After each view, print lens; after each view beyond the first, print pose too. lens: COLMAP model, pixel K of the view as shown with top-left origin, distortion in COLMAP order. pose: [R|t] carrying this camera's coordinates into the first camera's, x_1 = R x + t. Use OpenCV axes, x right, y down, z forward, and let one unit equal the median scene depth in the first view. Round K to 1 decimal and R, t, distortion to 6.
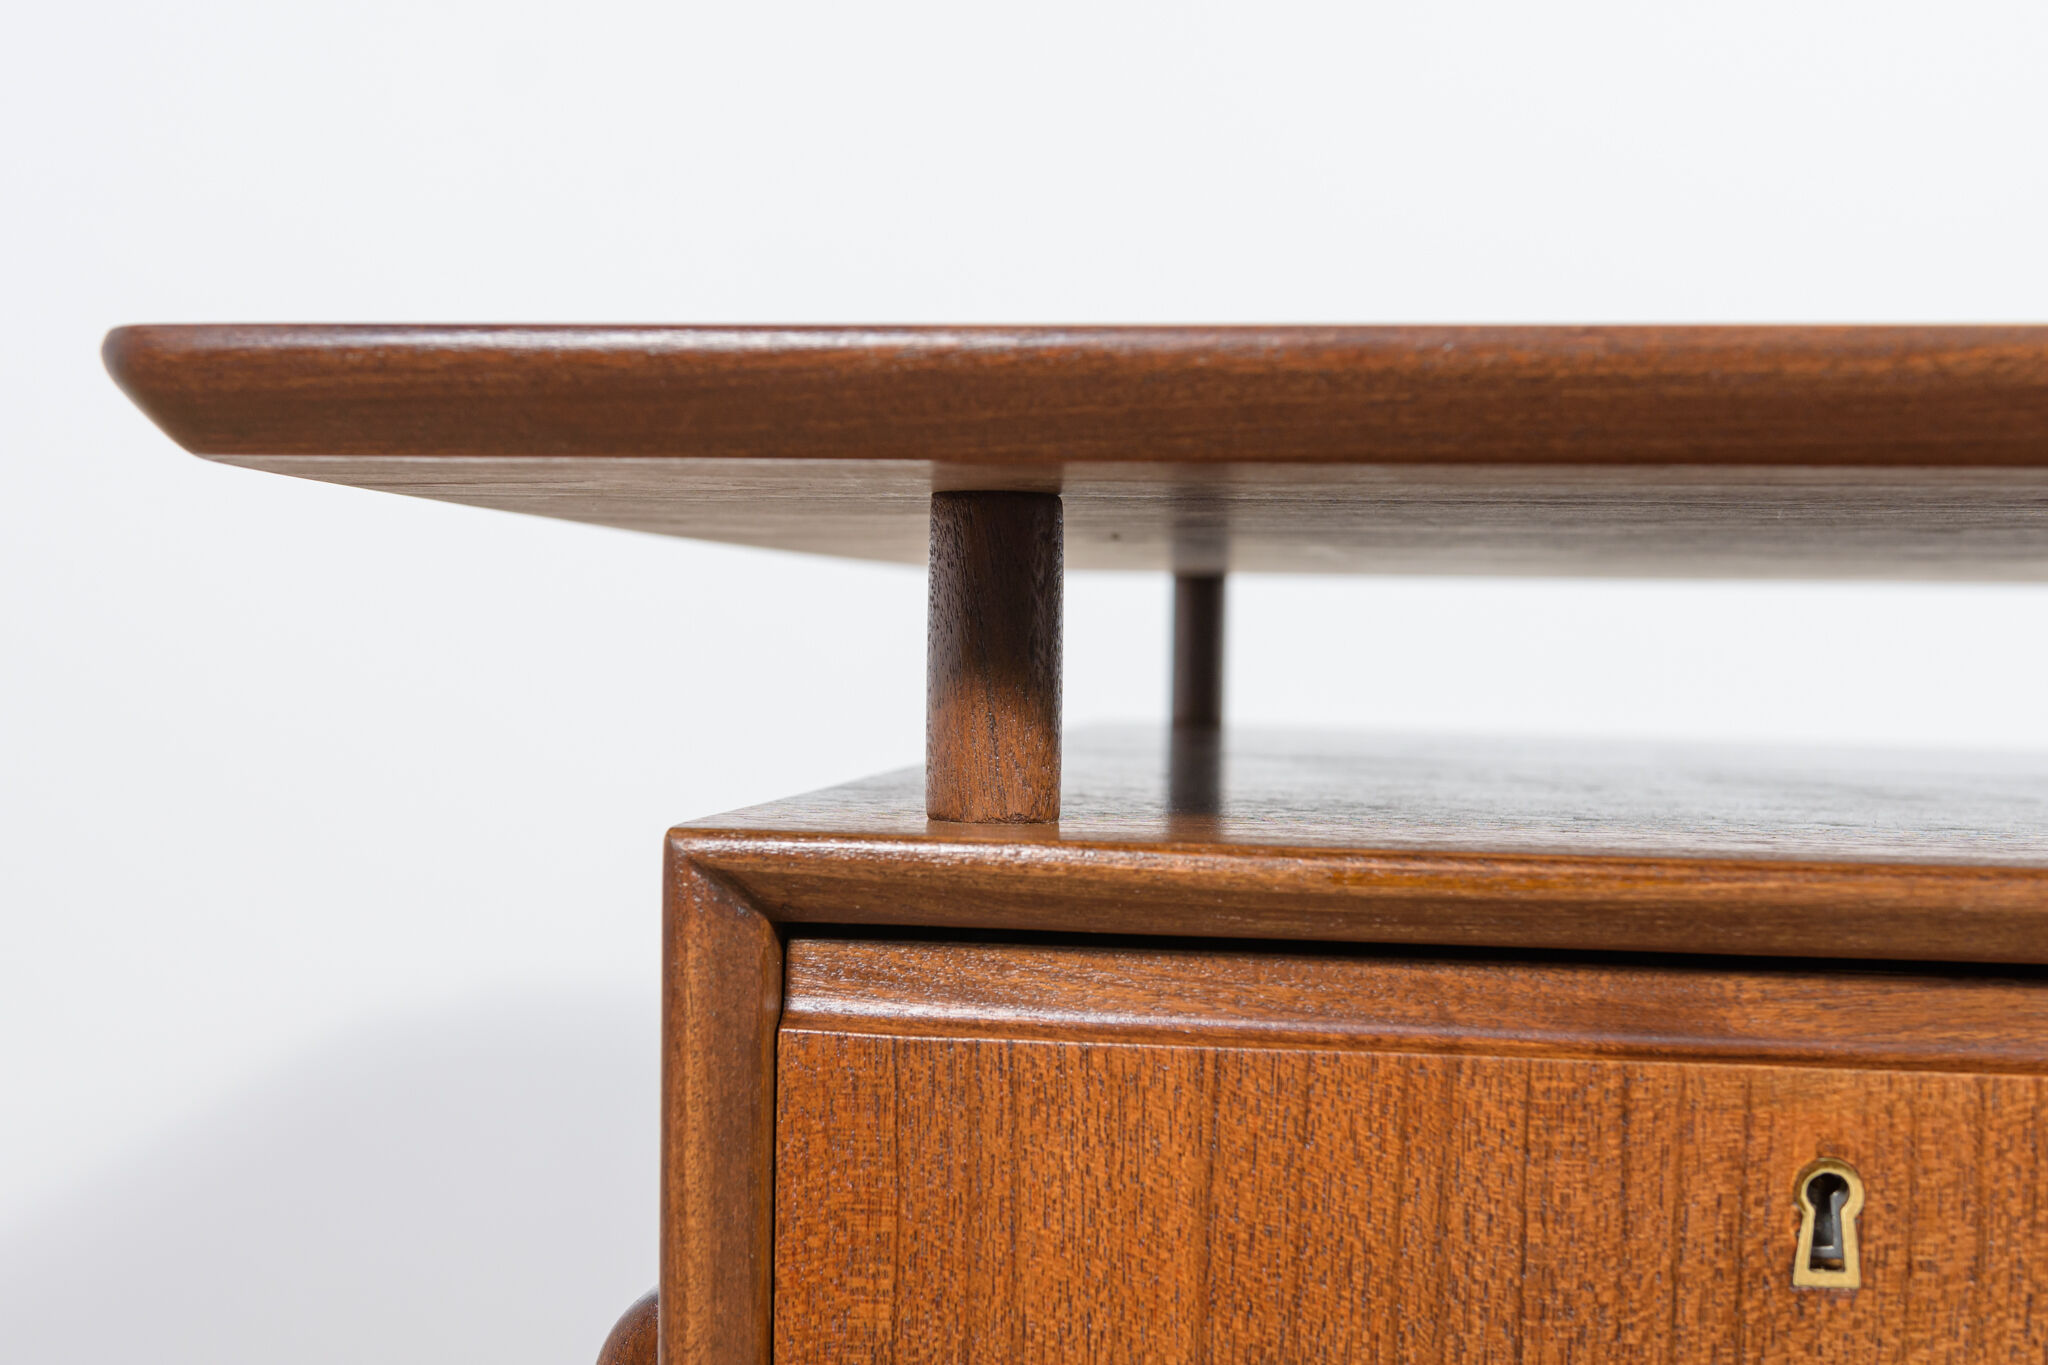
lens RADIAL K [[2620.0, 0, 1025.5], [0, 2620.0, 681.6], [0, 0, 1]] dist [-0.013209, 0.033358]
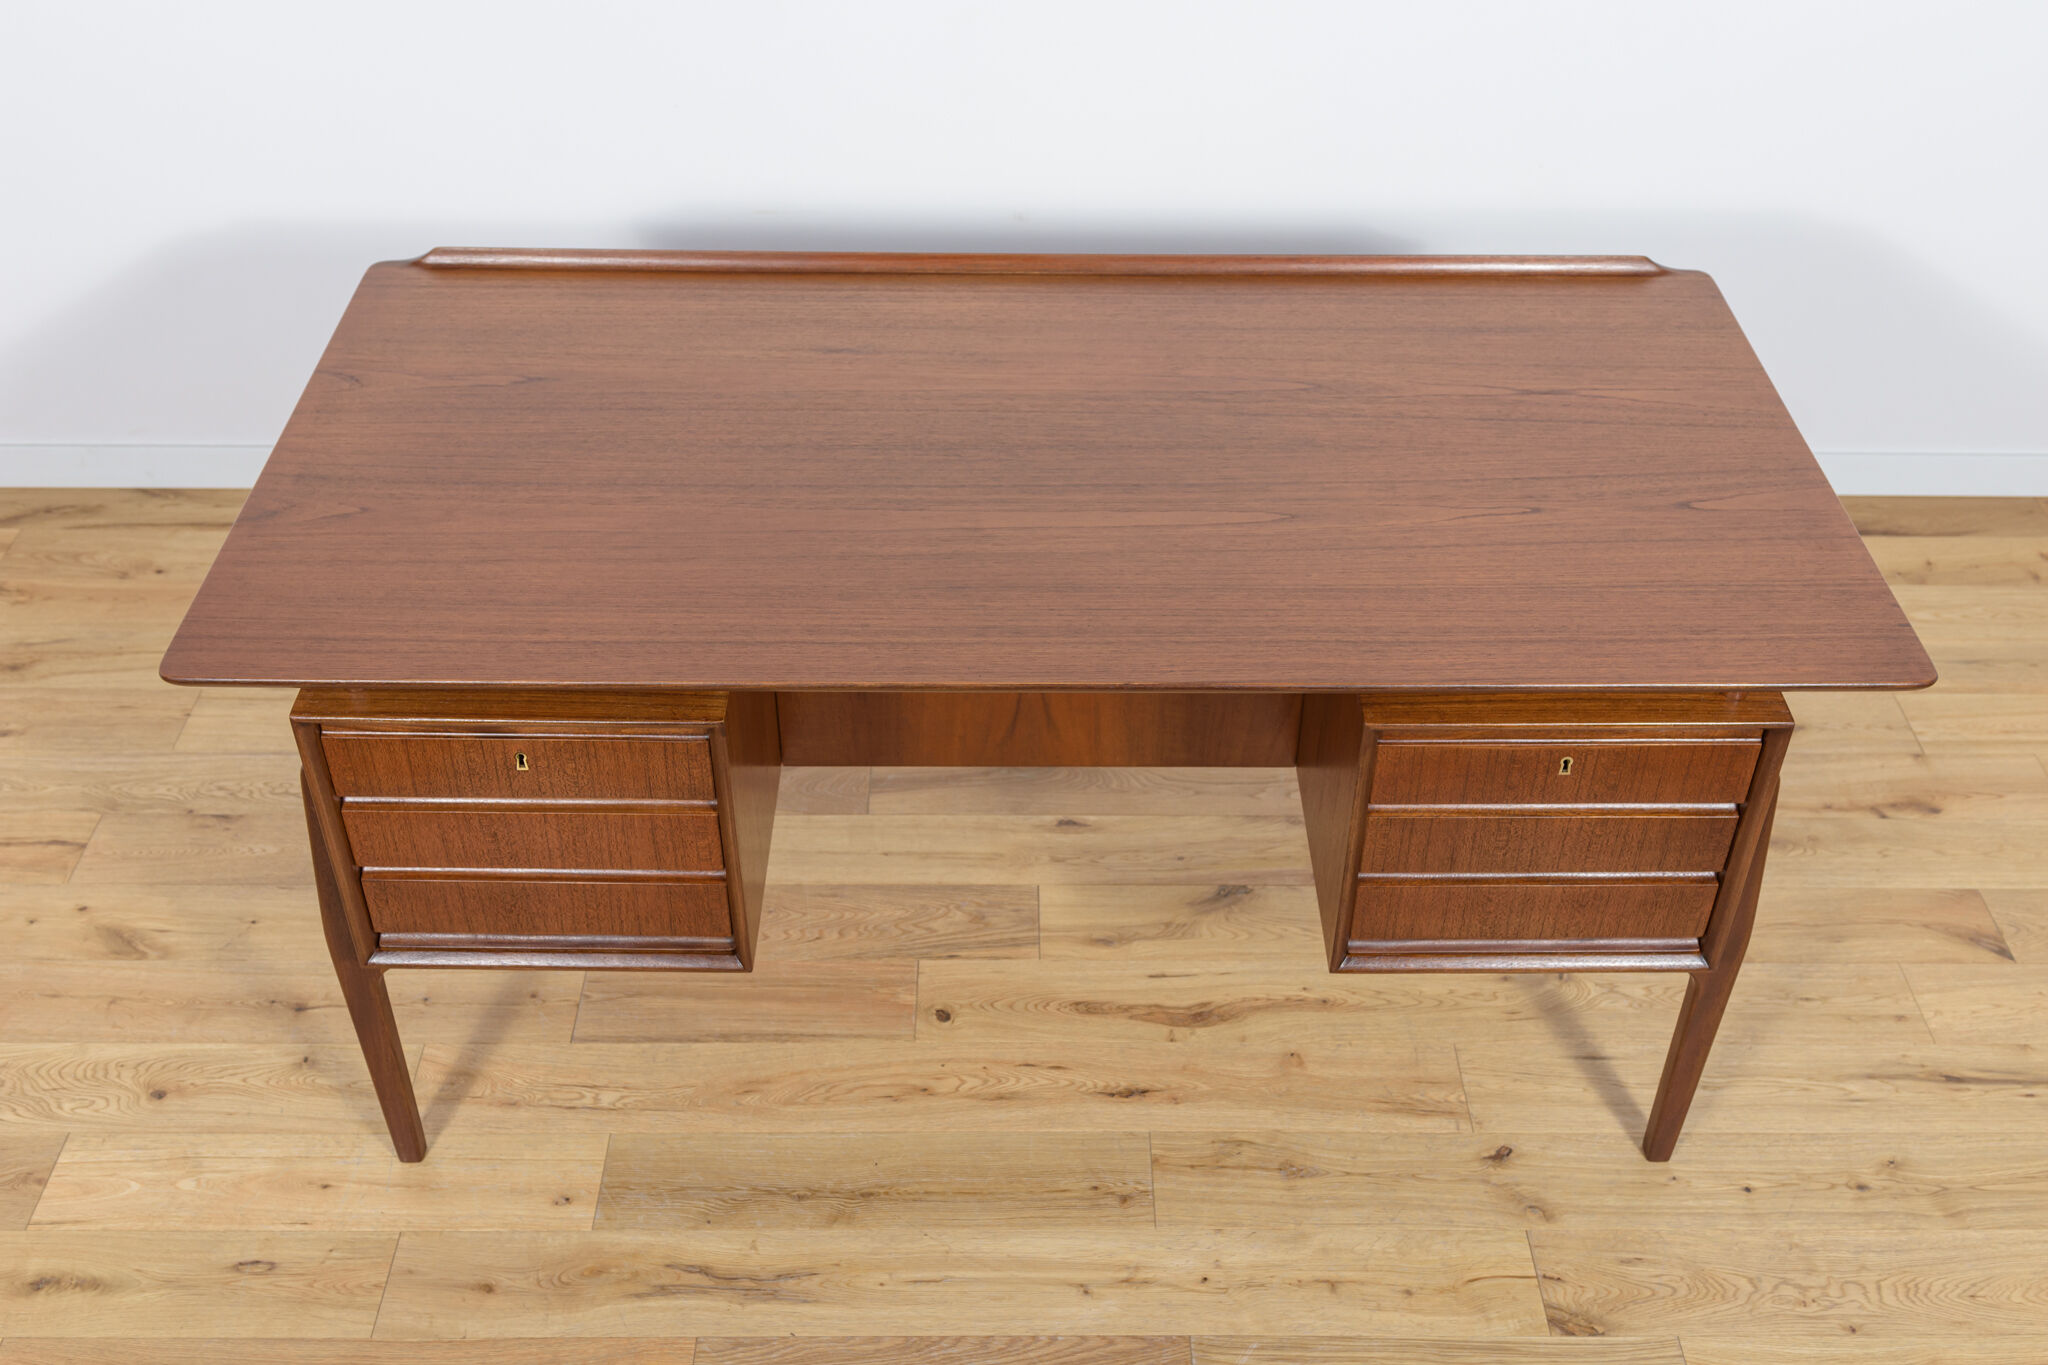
lens RADIAL K [[2017.8, 0, 1026.7], [0, 2017.8, 687.1], [0, 0, 1]] dist [-0.015238, 0.004583]
pose [[0.991875, -0.082943, 0.096461, 0.941536], [0.006122, 0.788478, 0.615033, -2.456972], [-0.127070, -0.609445, 0.782579, -2.307017]]
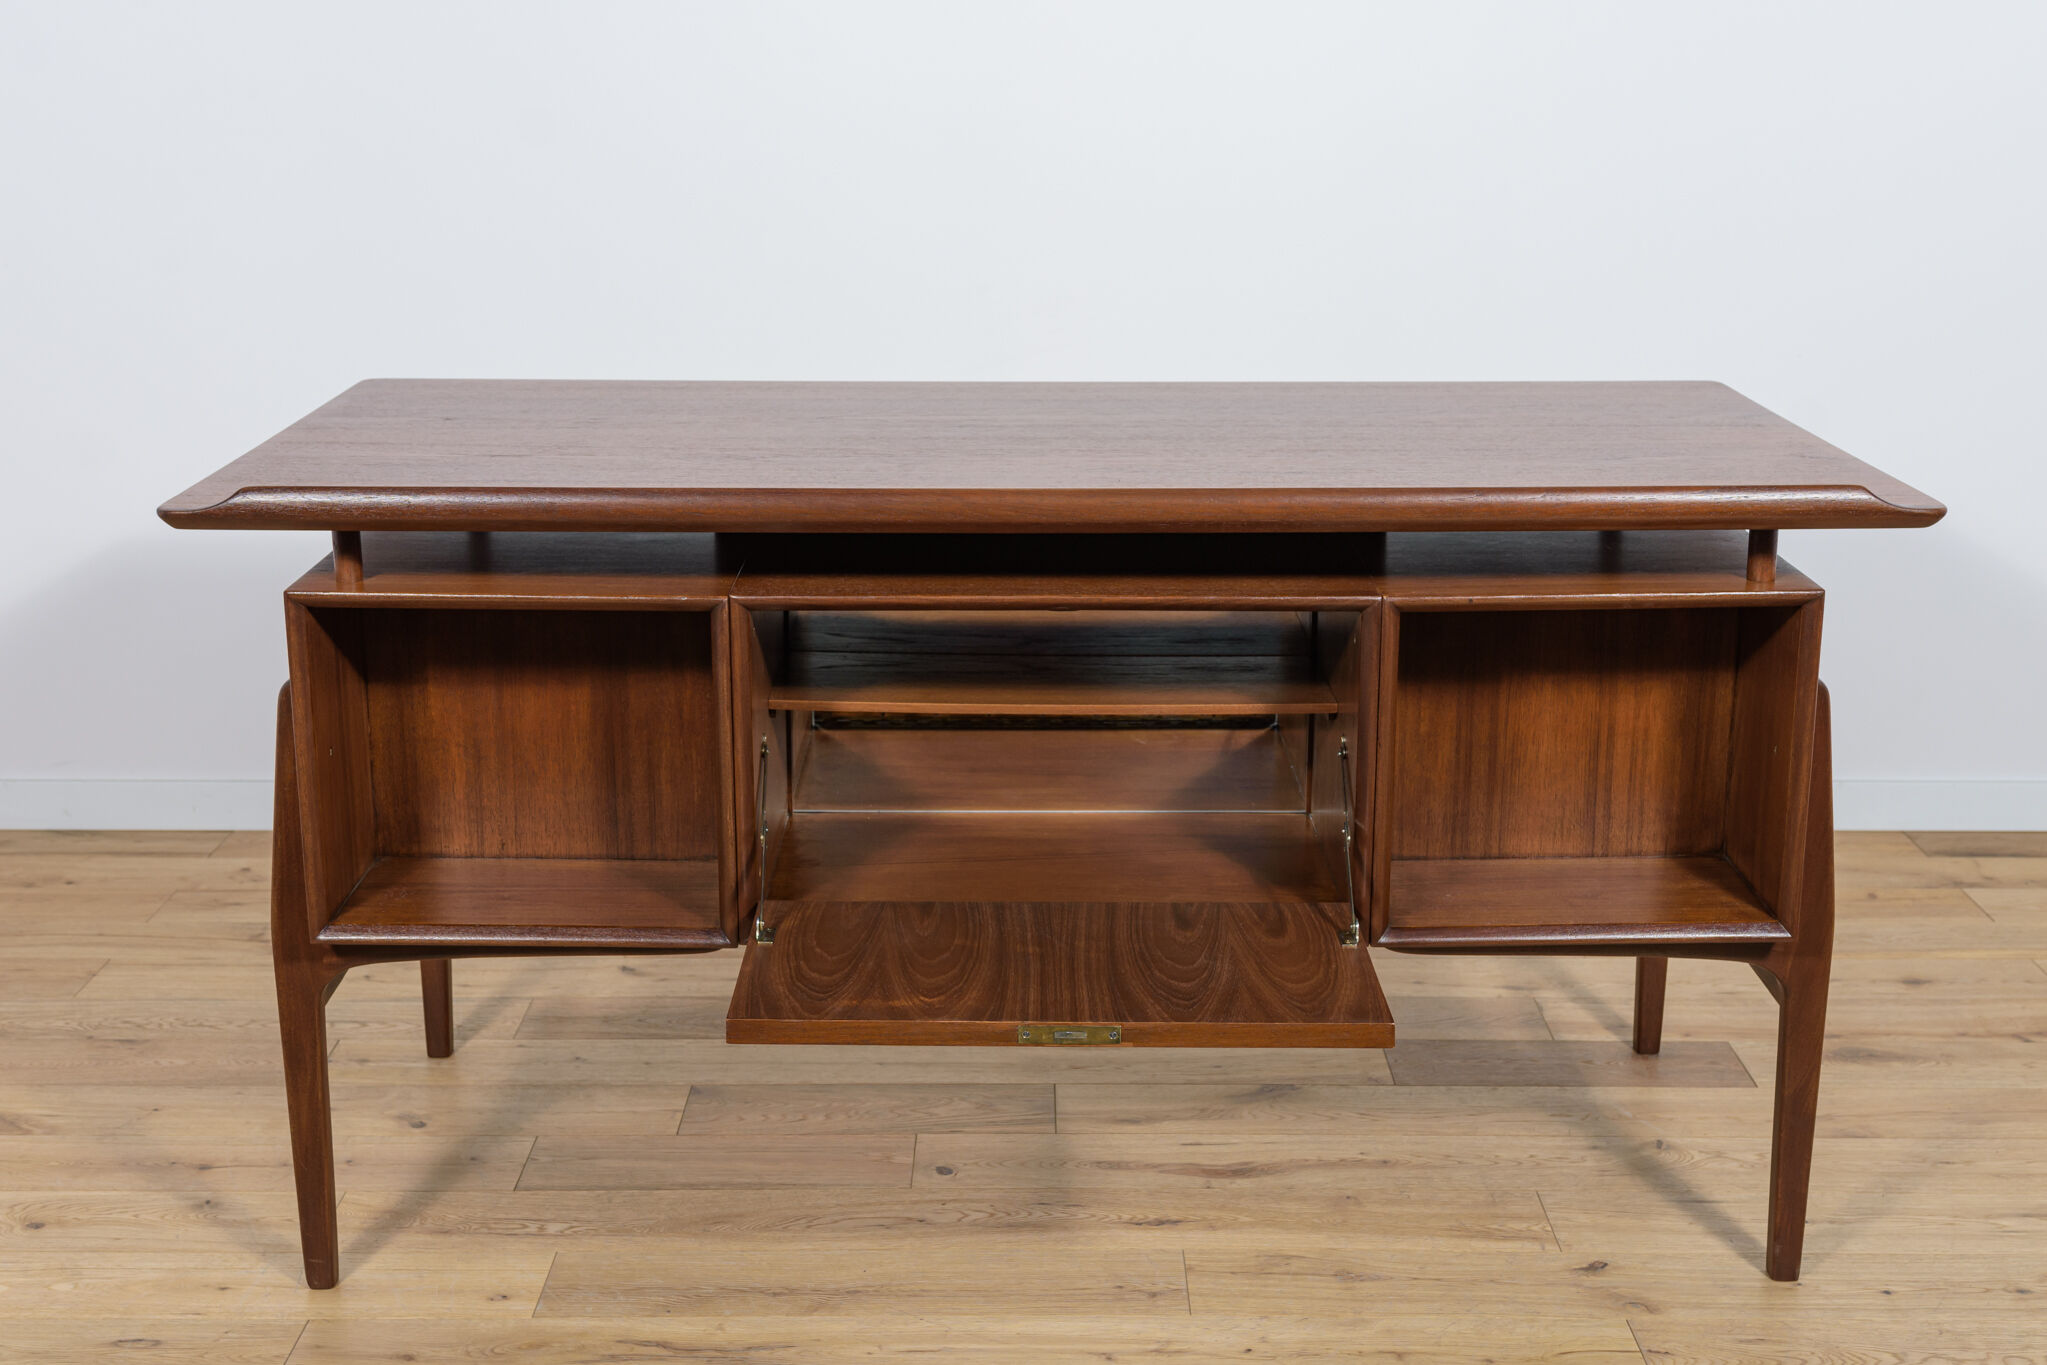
lens RADIAL K [[2599.0, 0, 1026.7], [0, 2599.0, 689.7], [0, 0, 1]] dist [-0.006824, 0.021333]
pose [[0.992838, -0.043170, 0.111397, 0.731629], [0.015112, 0.970323, 0.241341, -0.961498], [-0.118510, -0.237929, 0.964025, -4.178251]]
